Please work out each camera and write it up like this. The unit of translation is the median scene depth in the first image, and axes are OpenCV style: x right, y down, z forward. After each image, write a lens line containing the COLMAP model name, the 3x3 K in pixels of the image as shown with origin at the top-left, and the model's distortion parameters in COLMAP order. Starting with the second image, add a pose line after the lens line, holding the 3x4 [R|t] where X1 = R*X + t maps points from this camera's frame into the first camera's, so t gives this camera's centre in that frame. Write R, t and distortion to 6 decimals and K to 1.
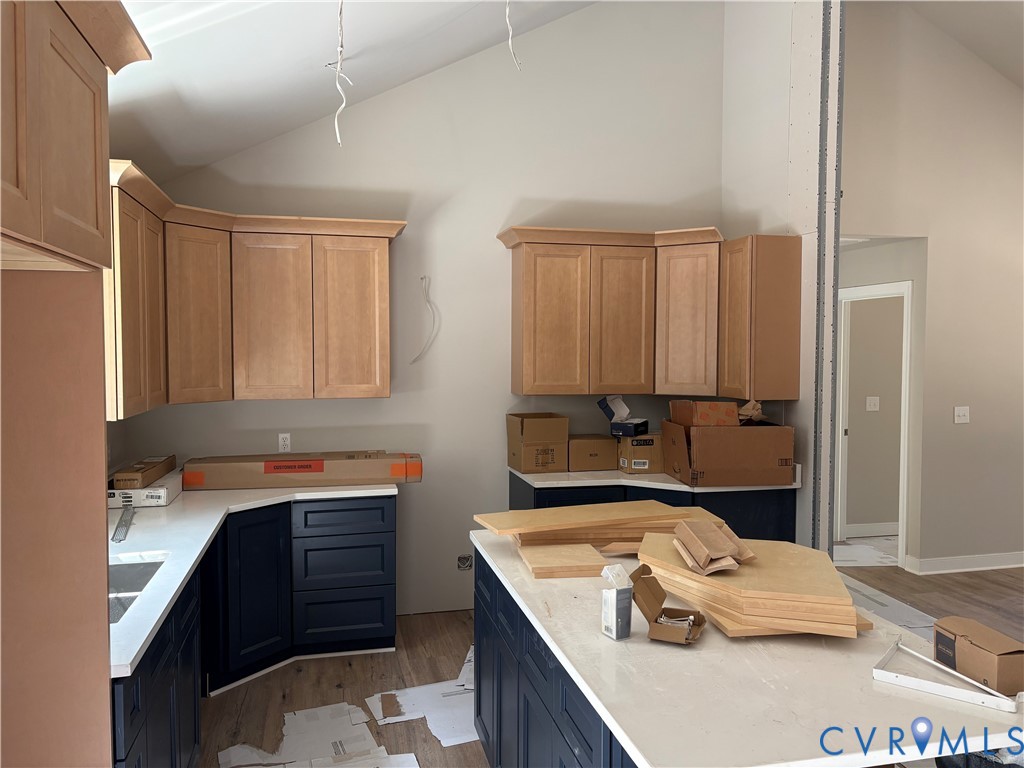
lens RADIAL K [[780.5, 0, 511.1], [0, 780.5, 380.5], [0, 0, 1]] dist [0.003653, -0.002146]
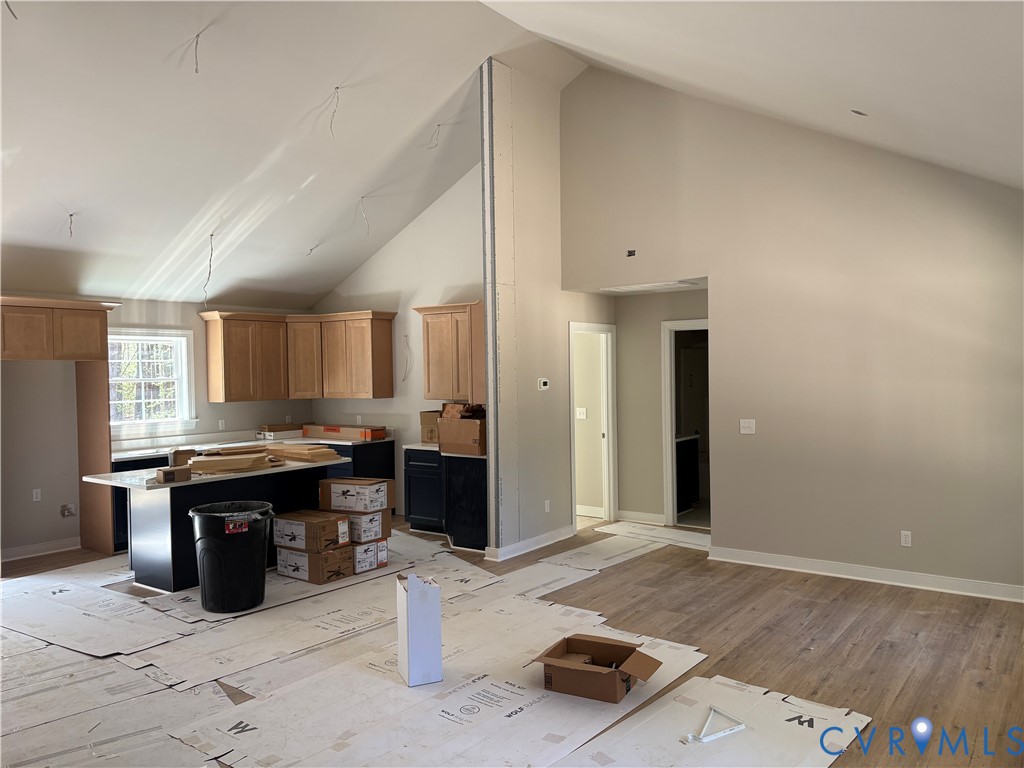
lens RADIAL K [[780.5, 0, 511.4], [0, 780.5, 387.6], [0, 0, 1]] dist [0.003653, -0.002146]
pose [[0.635835, 0.006666, -0.771796, 1.524285], [-0.015618, 0.999869, -0.004231, -0.003316], [0.771667, 0.014744, 0.635856, 0.007139]]
